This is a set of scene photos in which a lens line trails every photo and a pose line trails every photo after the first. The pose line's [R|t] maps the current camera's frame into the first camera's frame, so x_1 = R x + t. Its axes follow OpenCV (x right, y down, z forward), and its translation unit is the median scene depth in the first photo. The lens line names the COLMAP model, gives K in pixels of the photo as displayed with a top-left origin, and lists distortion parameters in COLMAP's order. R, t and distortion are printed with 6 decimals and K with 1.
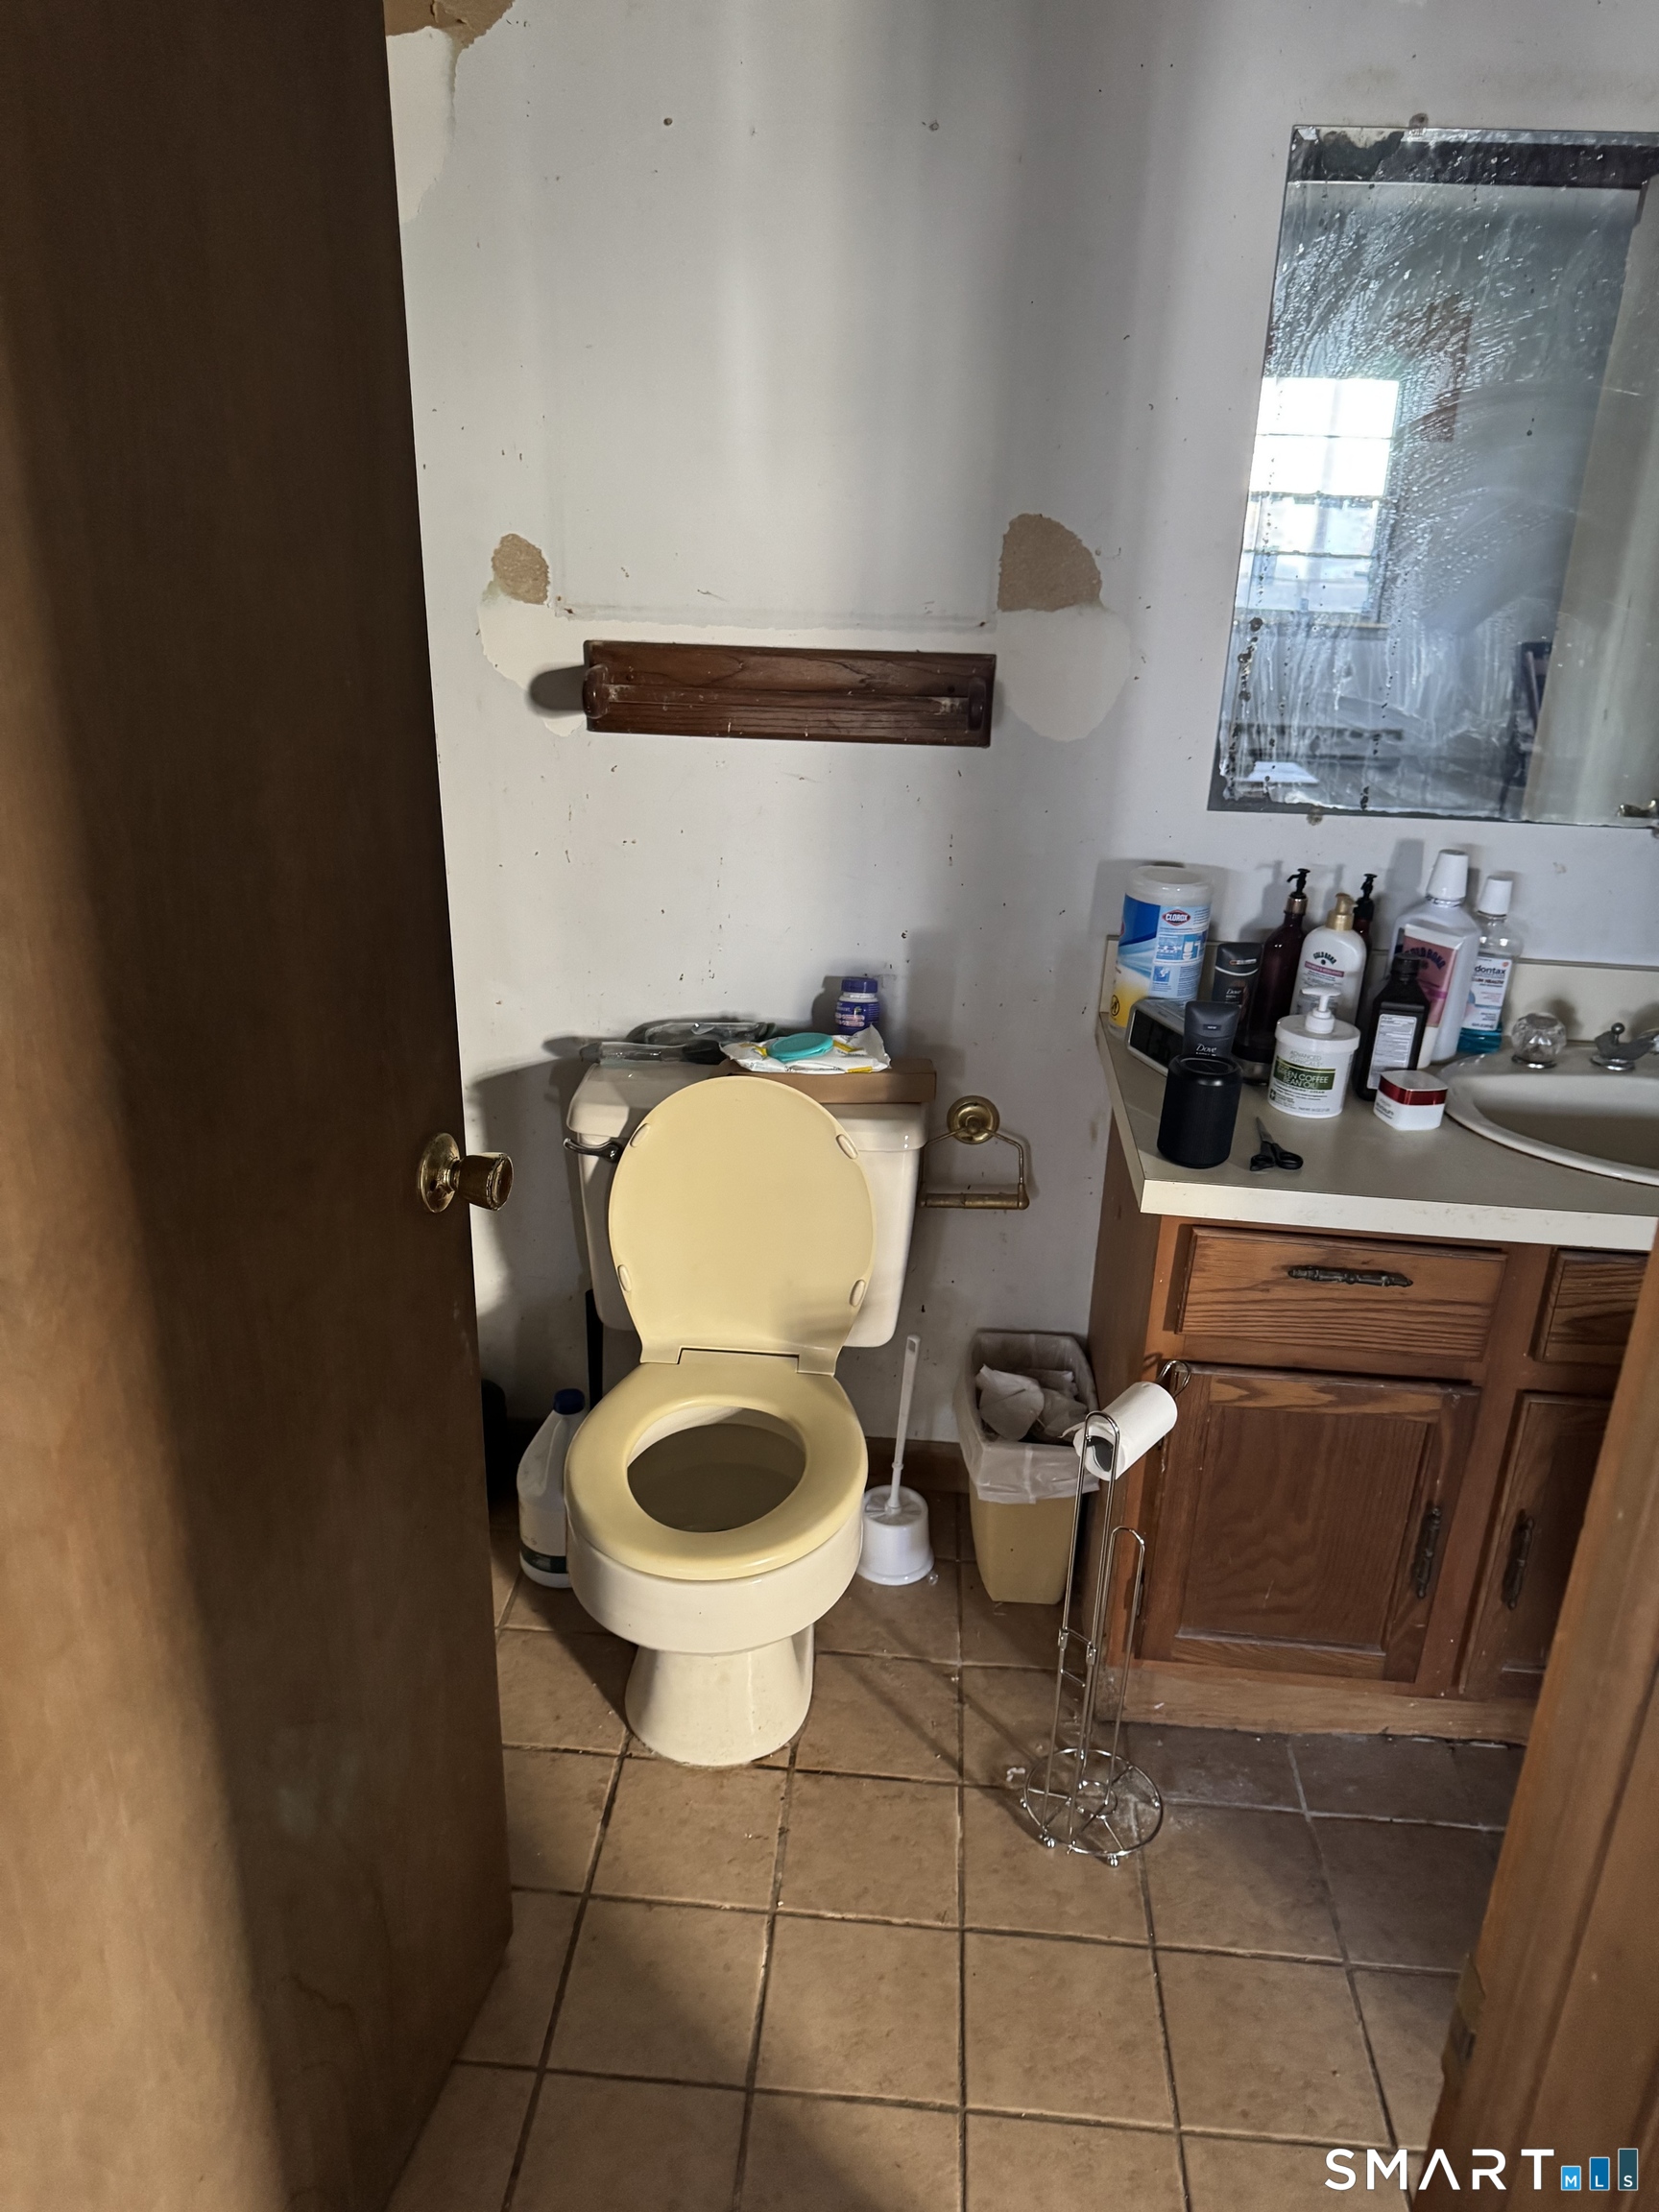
lens RADIAL K [[1565.1, 0, 812.4], [0, 1565.1, 1102.0], [0, 0, 1]] dist [0.054877, -0.073206]
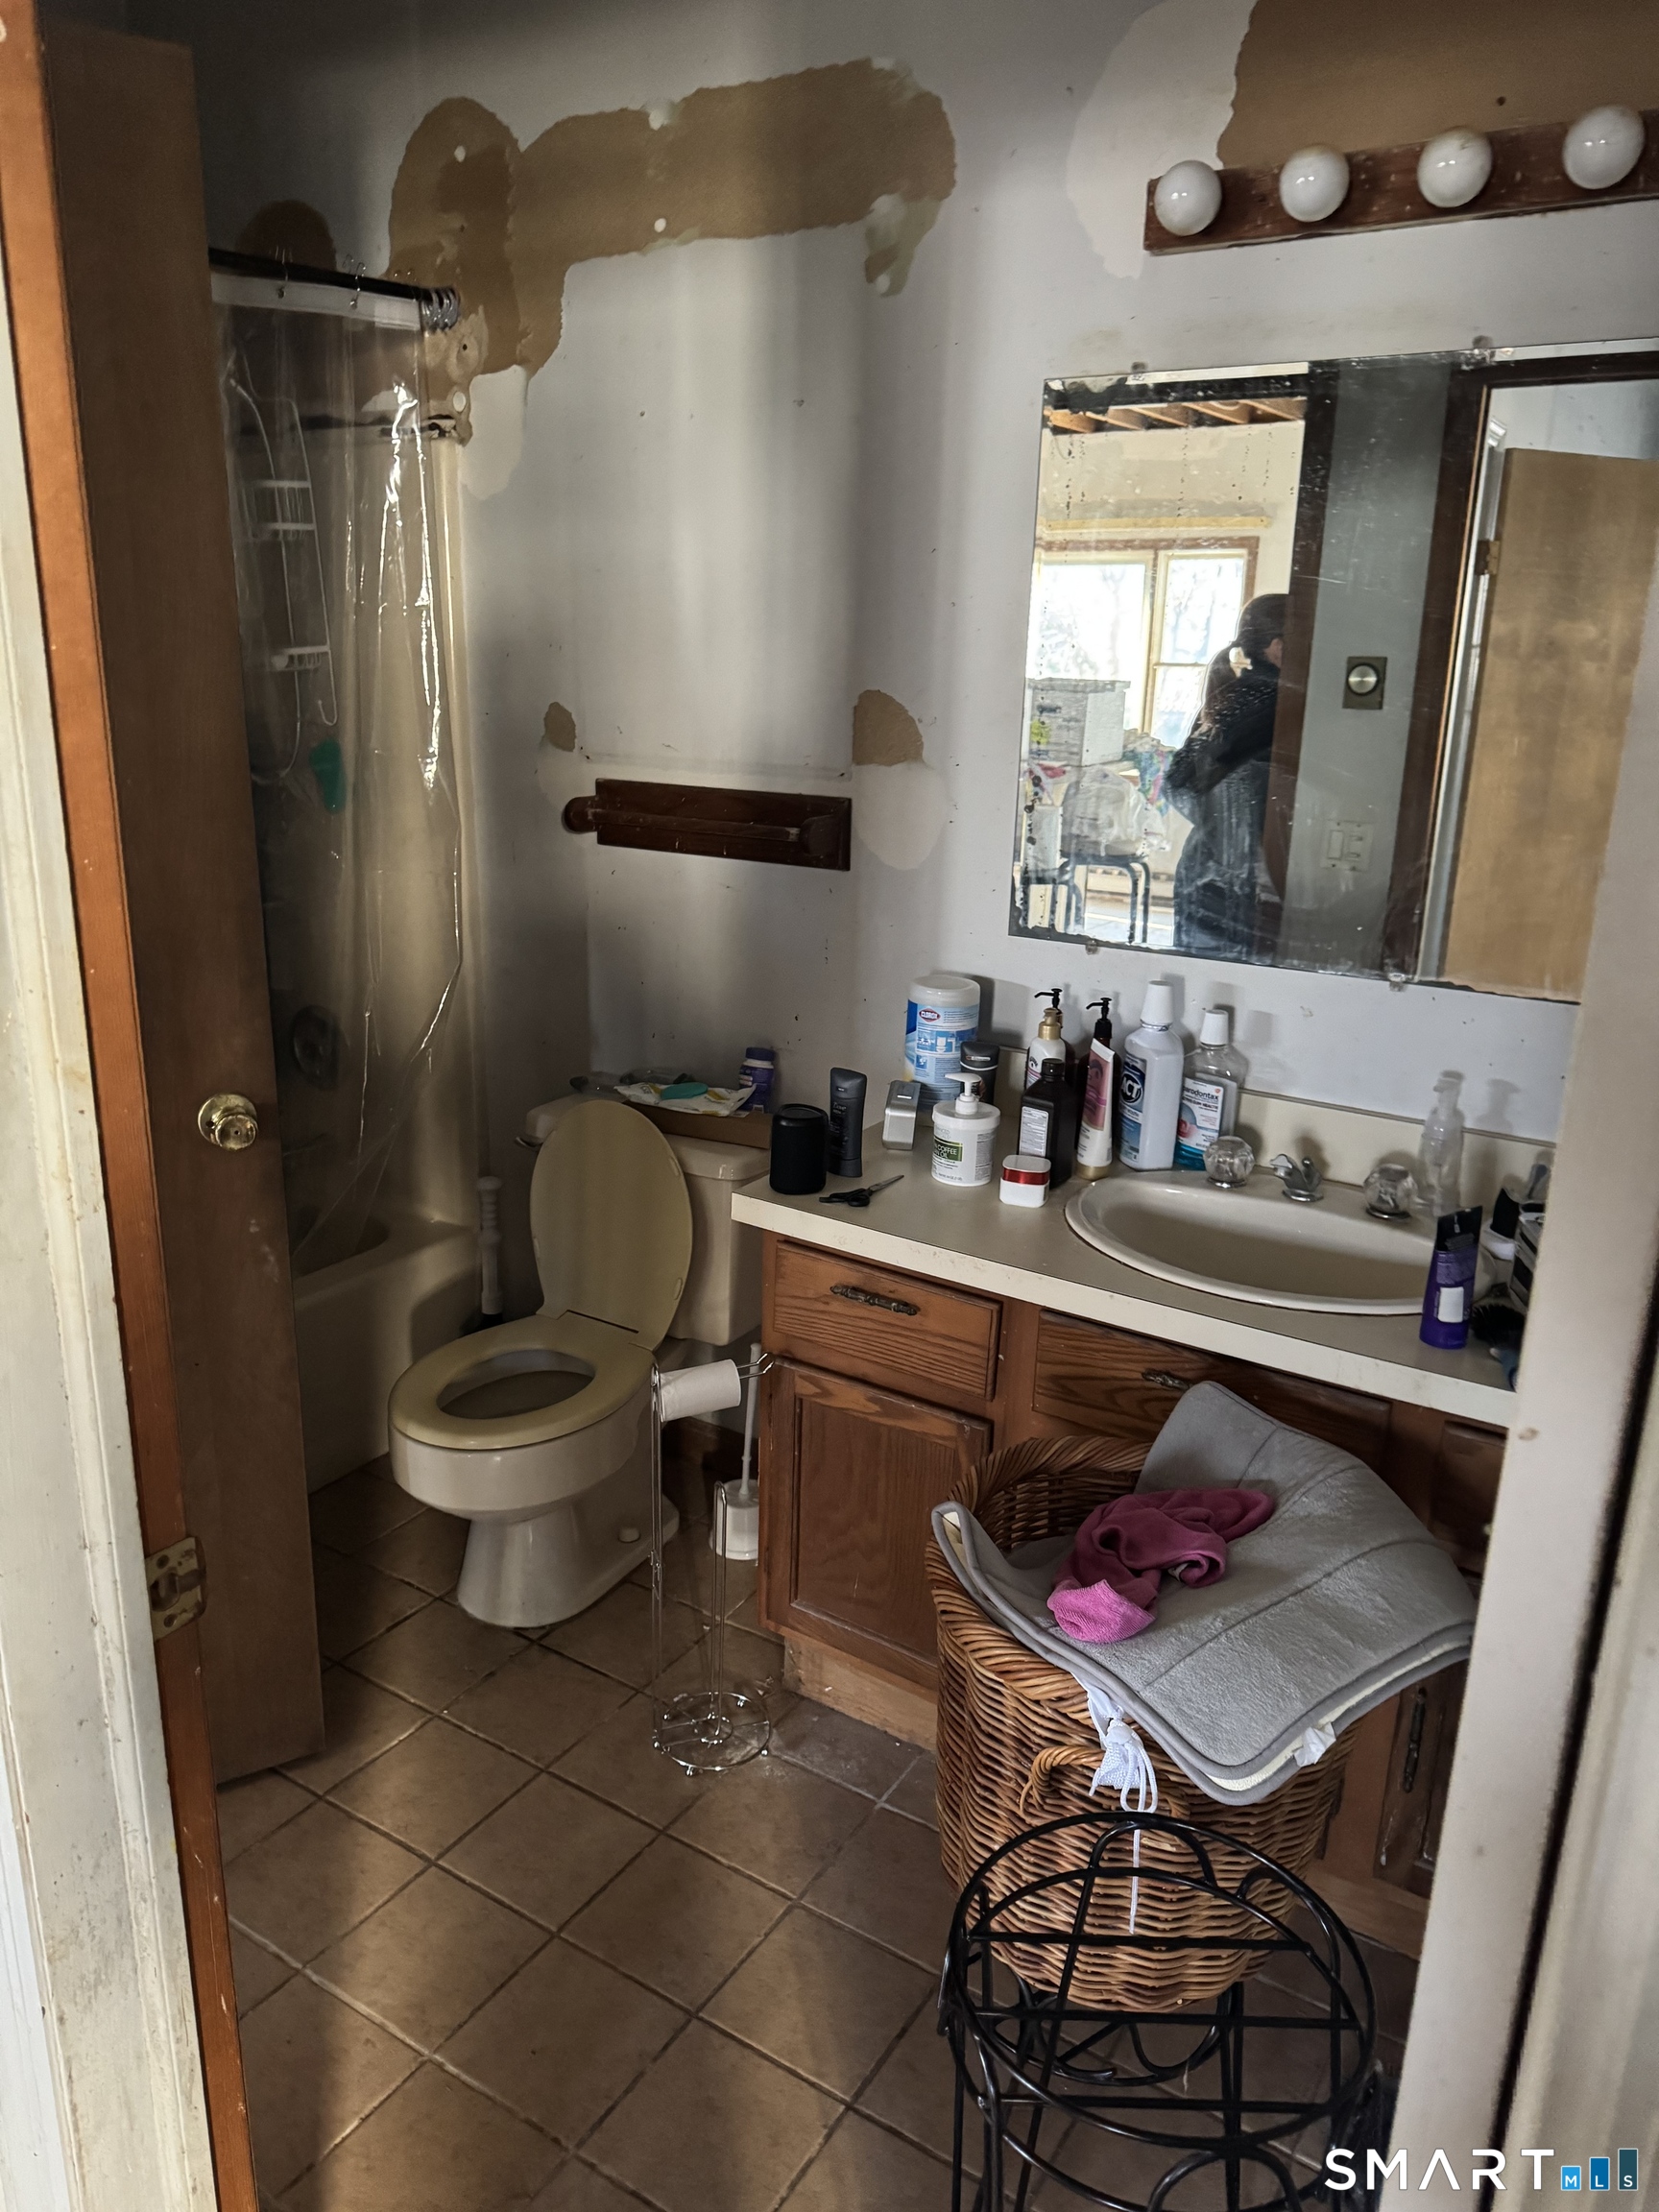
lens RADIAL K [[1565.1, 0, 835.4], [0, 1565.1, 1128.4], [0, 0, 1]] dist [0.054877, -0.073206]
pose [[0.881464, 0.129224, -0.454228, 0.723673], [-0.175535, 0.982575, -0.061105, 0.052405], [0.438416, 0.133595, 0.888788, -0.078453]]
